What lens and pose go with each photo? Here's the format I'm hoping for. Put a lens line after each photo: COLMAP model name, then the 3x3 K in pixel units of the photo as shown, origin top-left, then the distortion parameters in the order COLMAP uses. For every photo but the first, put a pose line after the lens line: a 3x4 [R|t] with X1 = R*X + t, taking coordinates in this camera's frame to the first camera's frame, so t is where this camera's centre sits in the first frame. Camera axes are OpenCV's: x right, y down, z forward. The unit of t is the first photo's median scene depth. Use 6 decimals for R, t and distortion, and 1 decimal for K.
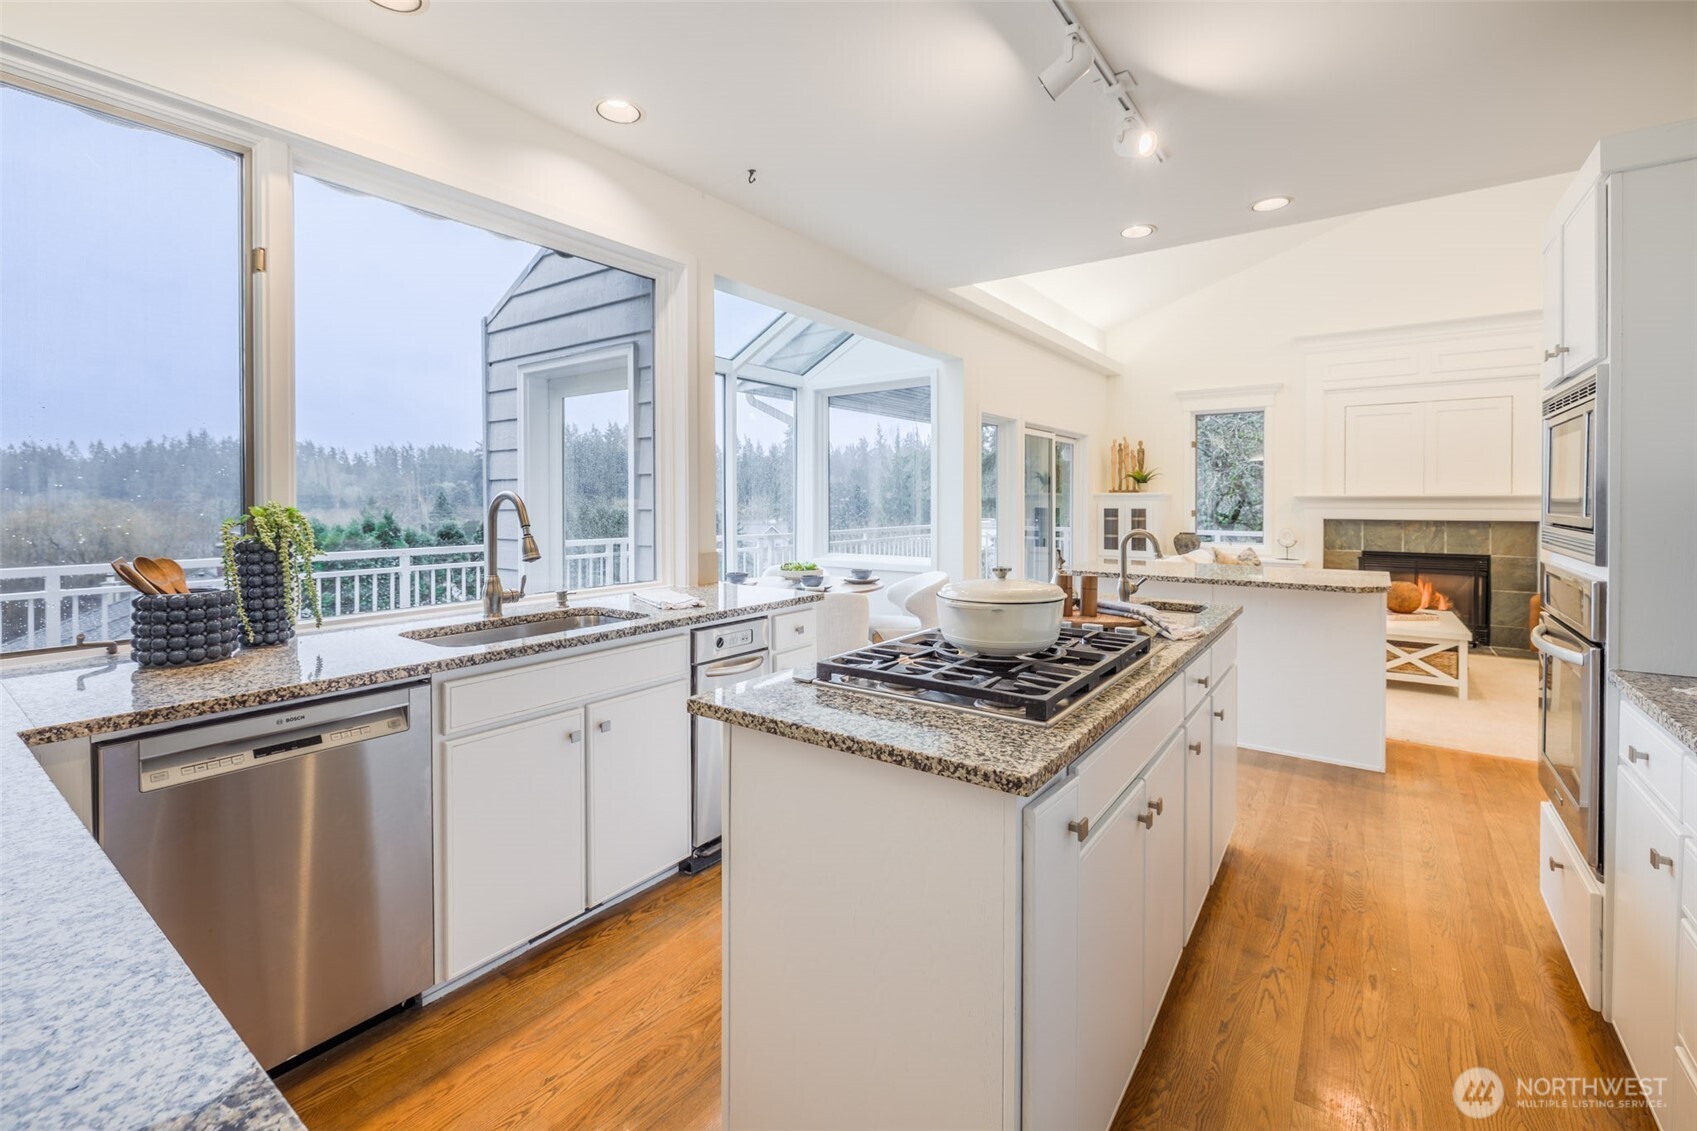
lens RADIAL K [[730.9, 0, 845.2], [0, 730.9, 521.7], [0, 0, 1]] dist [0.000858, 0.000104]
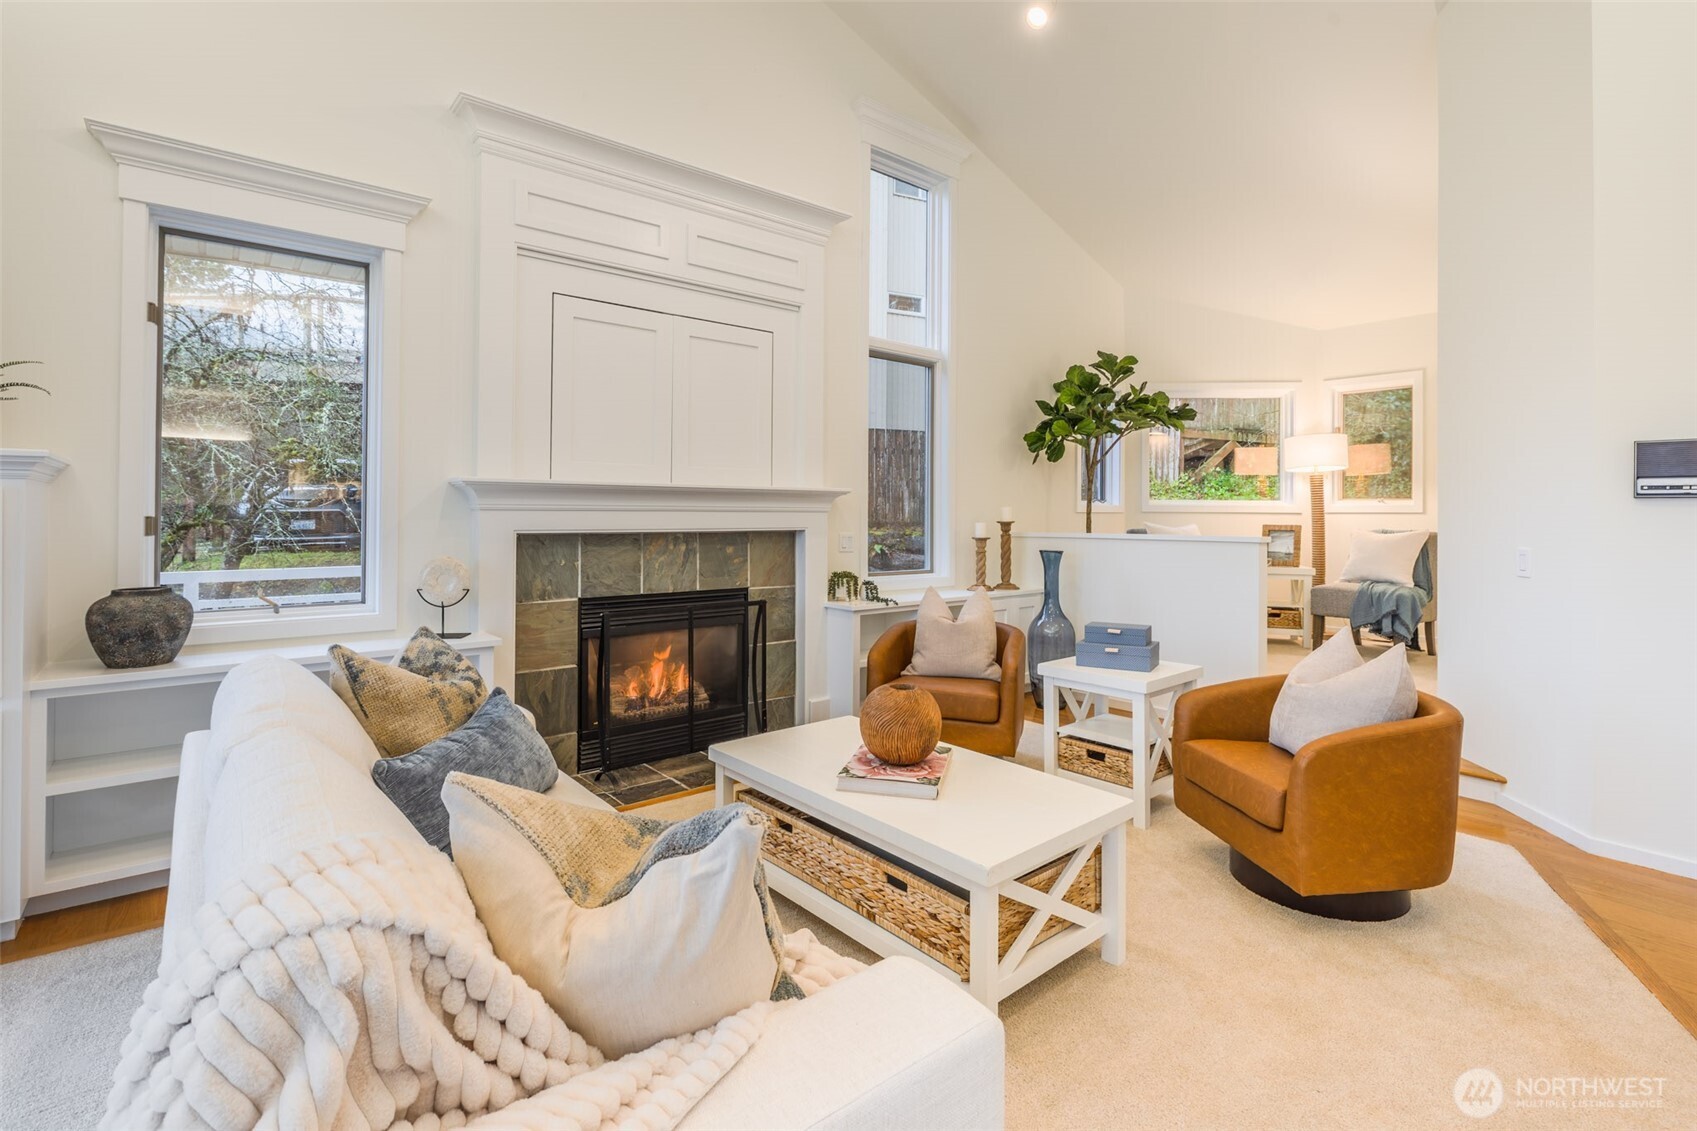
lens RADIAL K [[787.4, 0, 848.2], [0, 787.4, 504.8], [0, 0, 1]] dist [-0.001695, -0.000208]
pose [[0.256852, 0.012369, 0.966372, 0.256712], [0.024089, 0.999526, -0.019196, -0.007532], [-0.966150, 0.028209, 0.256432, 0.707517]]
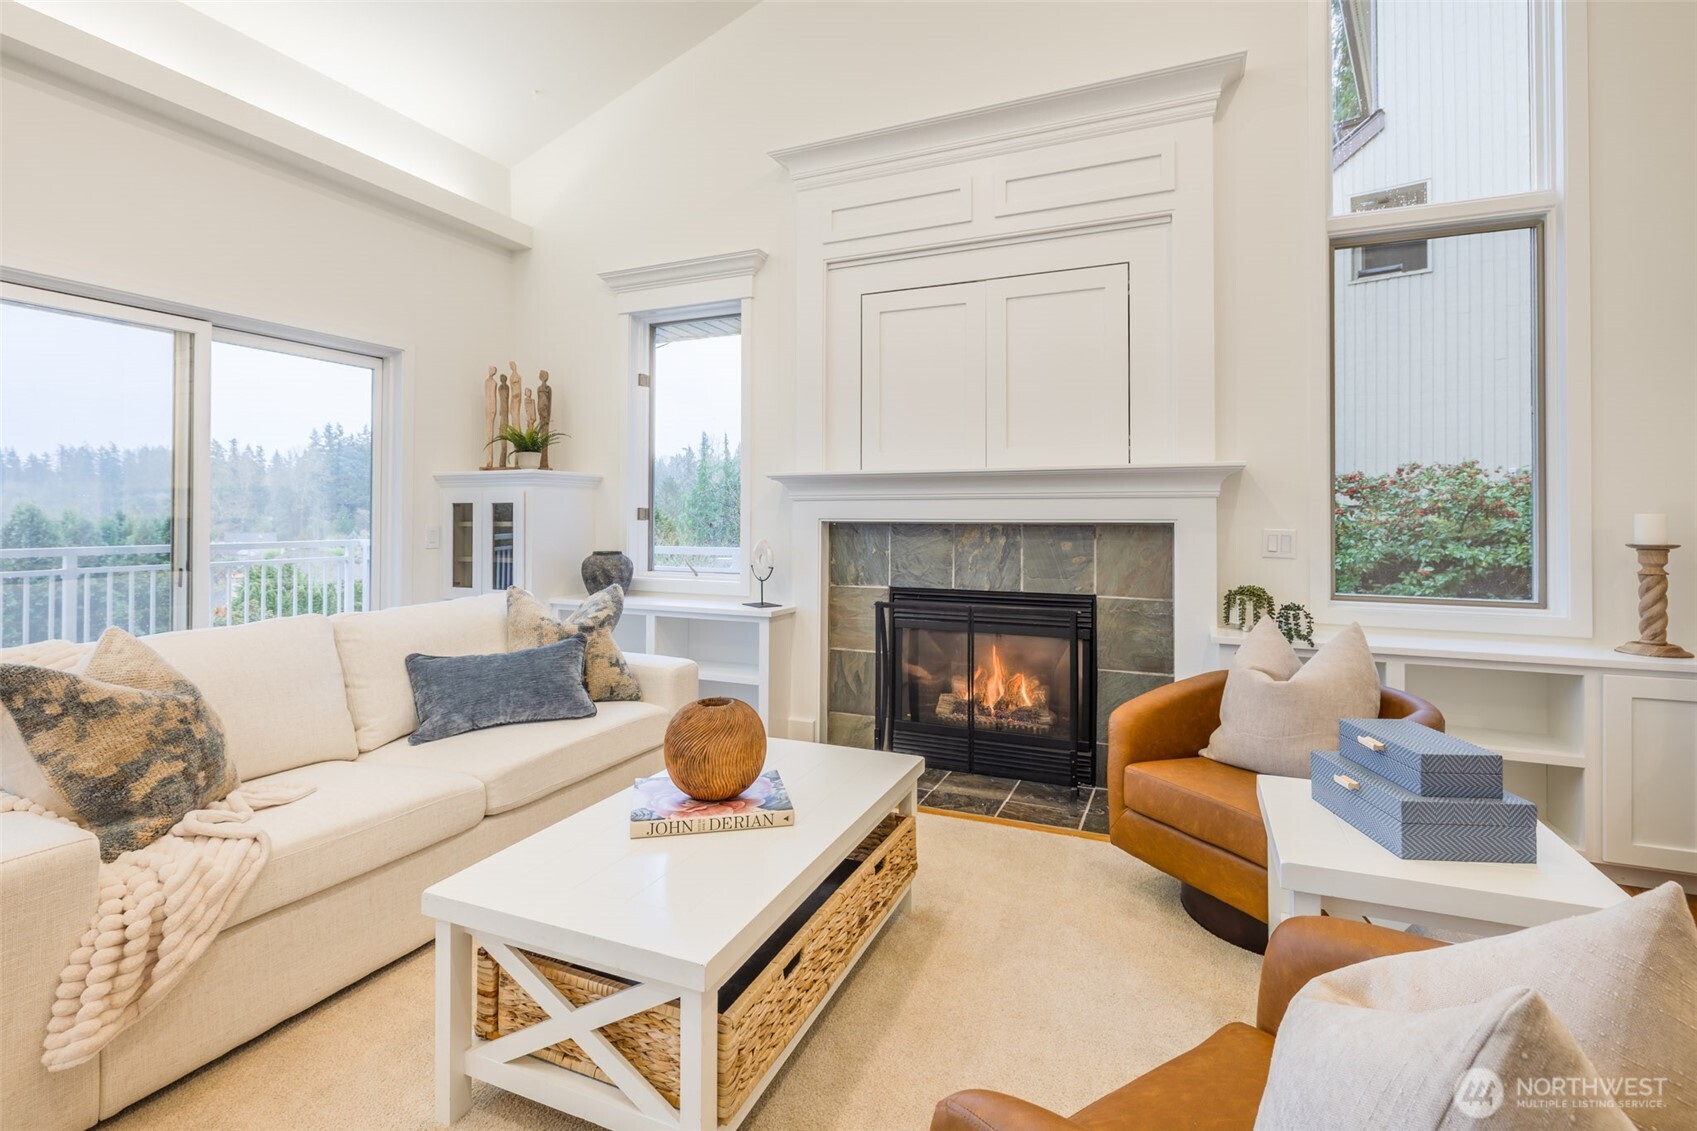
lens RADIAL K [[787.4, 0, 848.2], [0, 787.4, 504.8], [0, 0, 1]] dist [-0.001695, -0.000208]
pose [[0.979203, 0.003211, 0.202860, 0.583324], [0.005622, 0.999061, -0.042950, 0.007768], [-0.202807, 0.043197, 0.978265, 0.498057]]
